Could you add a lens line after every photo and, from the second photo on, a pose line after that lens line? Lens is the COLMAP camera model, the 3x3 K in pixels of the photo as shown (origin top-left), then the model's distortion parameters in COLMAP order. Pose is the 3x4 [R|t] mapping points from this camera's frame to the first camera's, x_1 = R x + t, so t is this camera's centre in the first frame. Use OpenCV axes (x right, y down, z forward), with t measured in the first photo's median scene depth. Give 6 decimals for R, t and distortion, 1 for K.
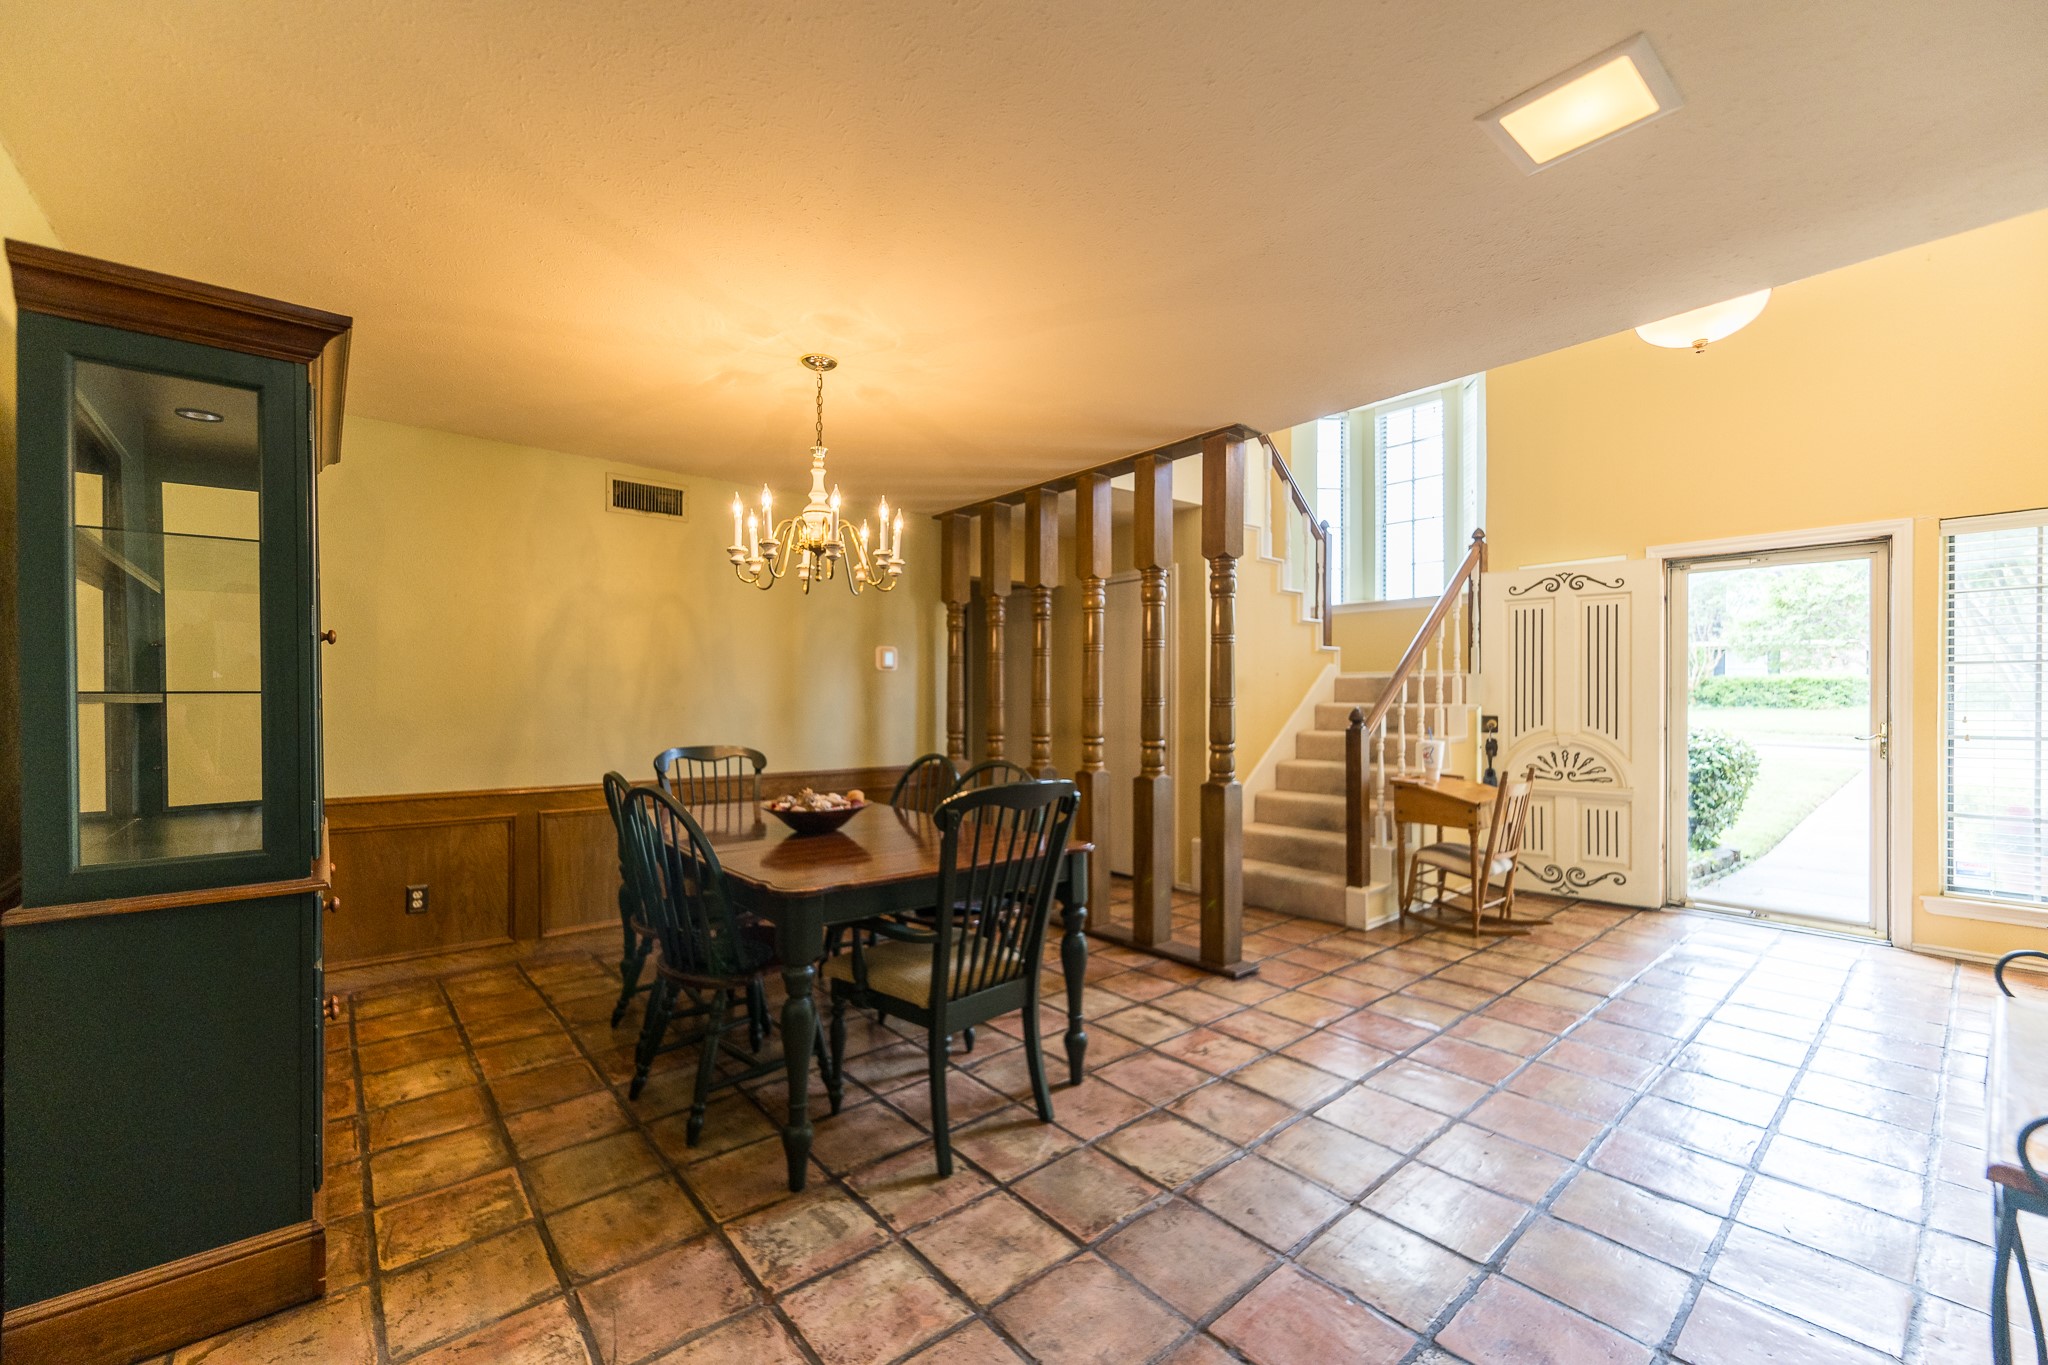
lens RADIAL K [[834.5, 0, 1019.3], [0, 834.5, 687.9], [0, 0, 1]] dist [0.002437, -0.002334]
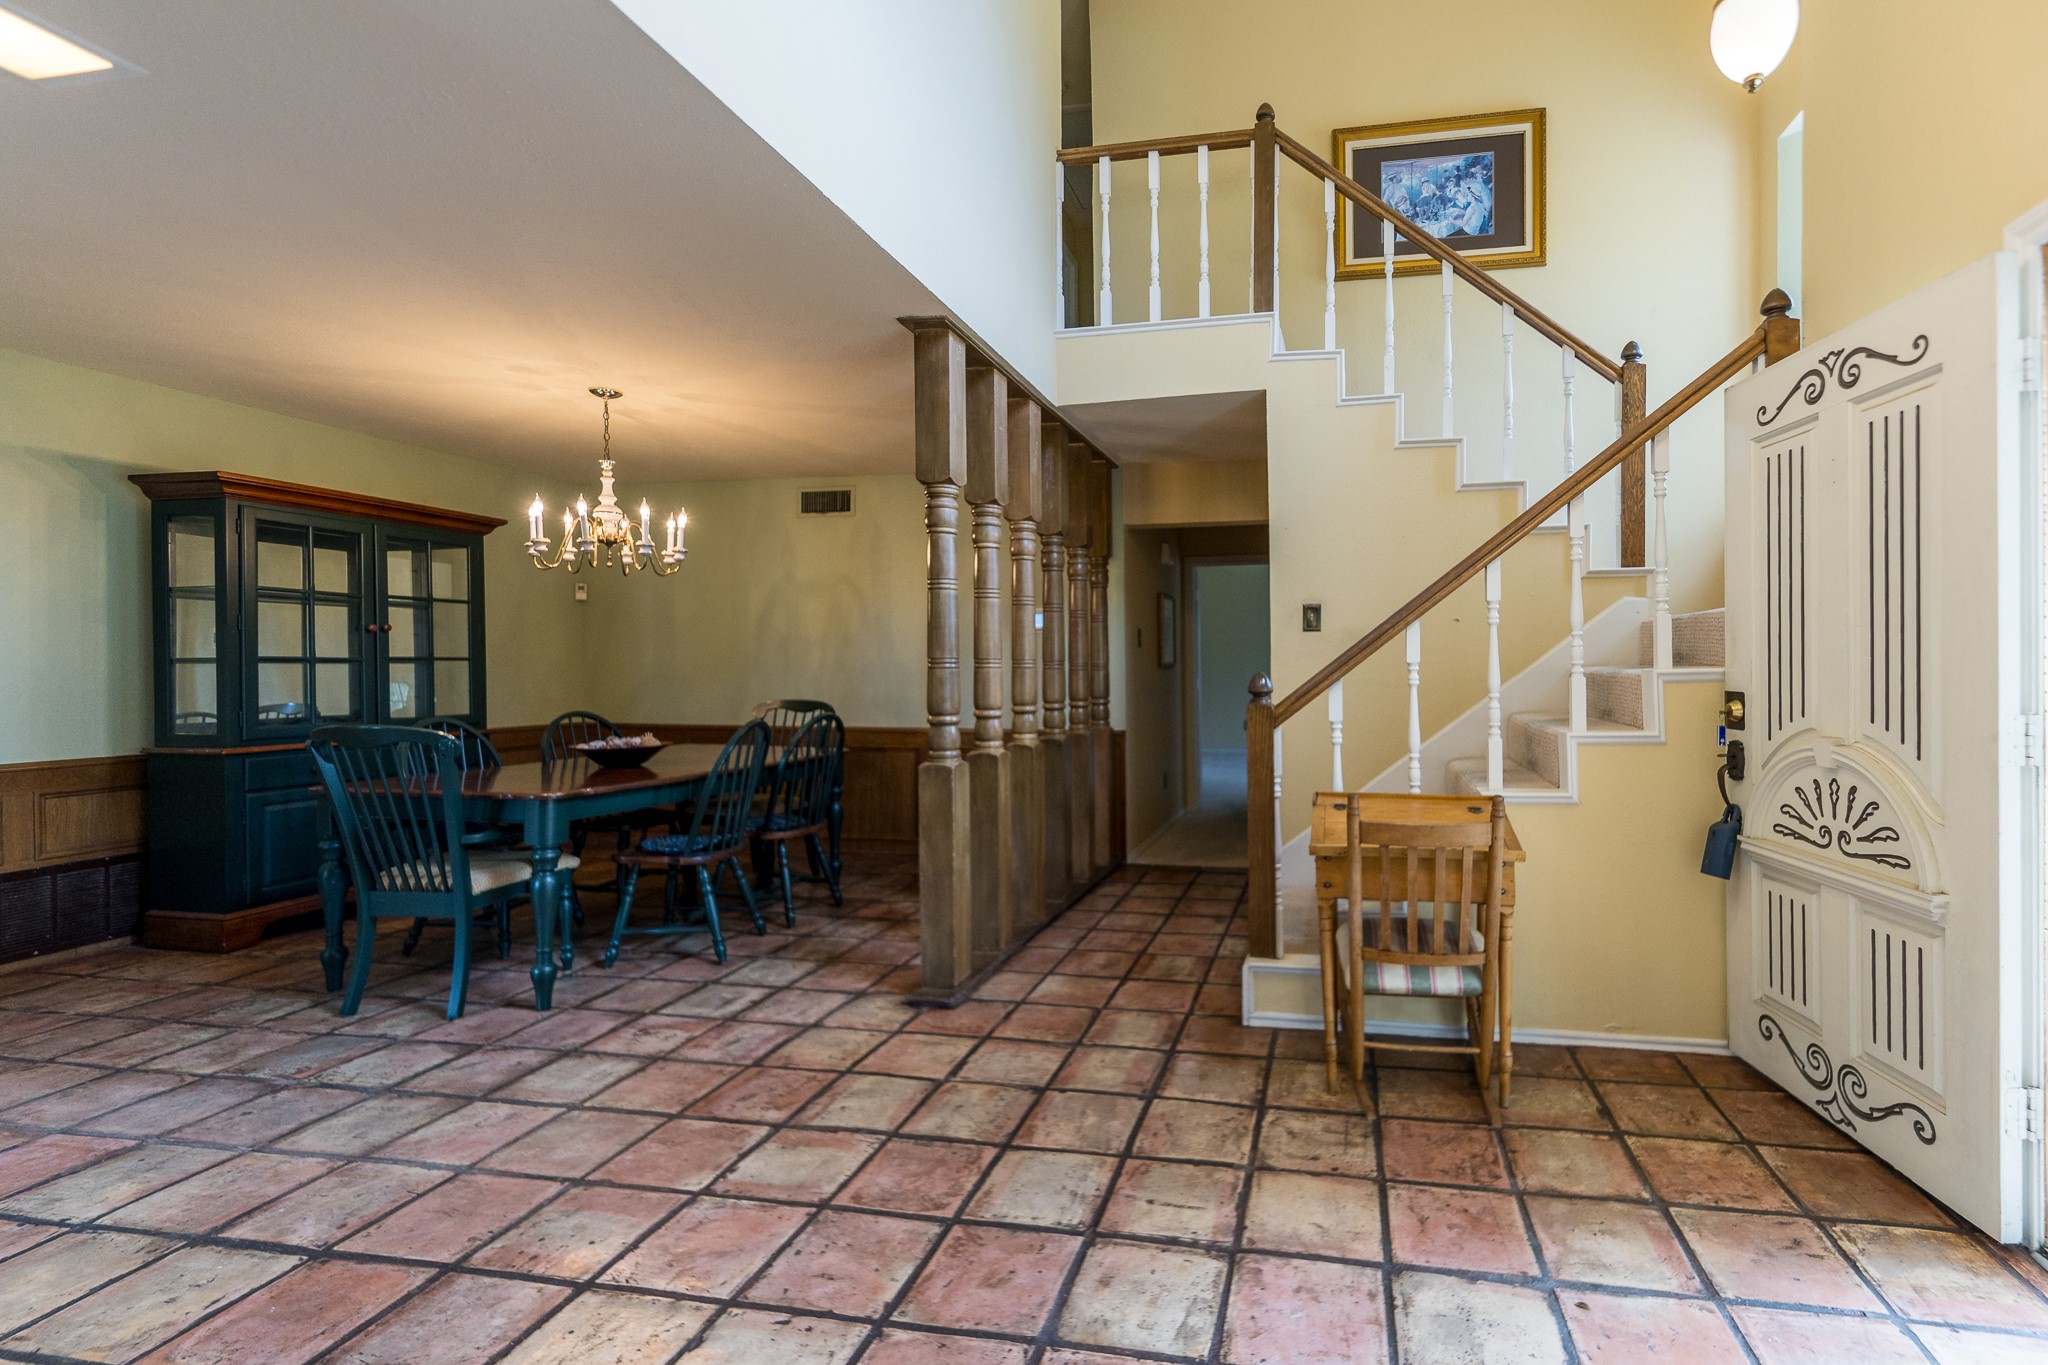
lens RADIAL K [[884.5, 0, 1194.1], [0, 884.5, 664.3], [0, 0, 1]] dist [0.002169, -0.000540]
pose [[0.645949, 0.000176, -0.763380, 1.021419], [0.013150, 0.999849, 0.011358, 0.010855], [0.763267, -0.017375, 0.645849, 0.613987]]
